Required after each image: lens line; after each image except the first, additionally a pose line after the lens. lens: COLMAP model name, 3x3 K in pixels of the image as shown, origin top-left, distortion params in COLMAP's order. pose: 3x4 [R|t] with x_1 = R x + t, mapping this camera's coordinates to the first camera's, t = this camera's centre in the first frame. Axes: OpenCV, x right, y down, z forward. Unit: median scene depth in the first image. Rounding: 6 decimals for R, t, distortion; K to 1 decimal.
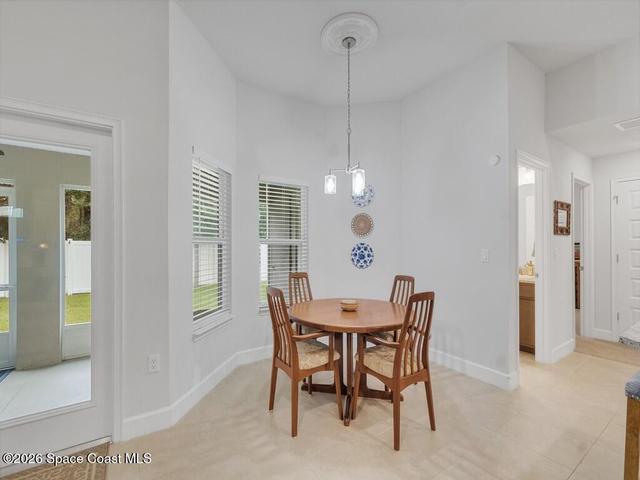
lens RADIAL K [[287.2, 0, 320.3], [0, 287.2, 243.7], [0, 0, 1]] dist [0.009929, -0.002555]
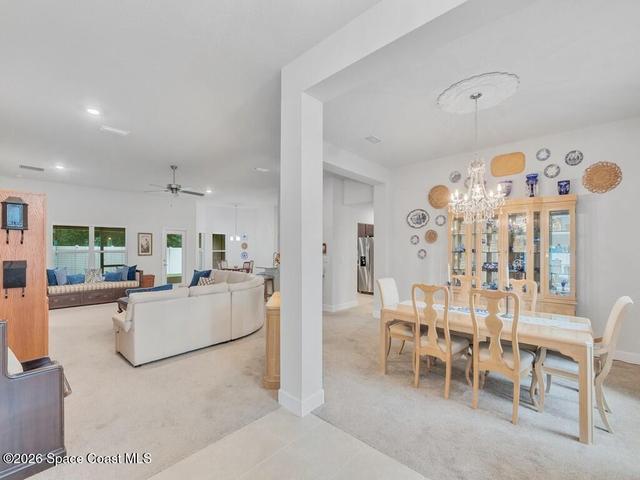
lens RADIAL K [[287.2, 0, 317.5], [0, 287.2, 243.1], [0, 0, 1]] dist [0.009929, -0.002555]
pose [[0.973361, 0.011883, 0.228971, 0.229127], [-0.008085, 0.999814, -0.017518, -0.053526], [-0.229136, 0.015200, 0.973276, -2.668145]]
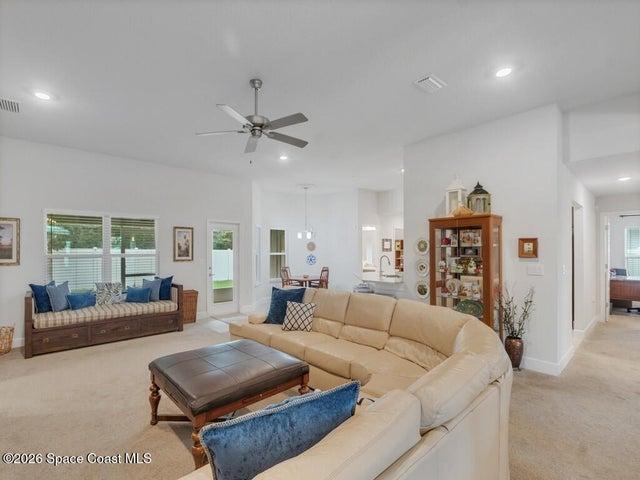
lens RADIAL K [[308.8, 0, 321.6], [0, 308.8, 243.3], [0, 0, 1]] dist [0.003796, 0.002157]
pose [[0.988186, 0.005249, 0.153170, -0.176349], [-0.001834, 0.999747, -0.022428, -0.040350], [-0.153249, 0.021882, 0.987945, -1.686025]]
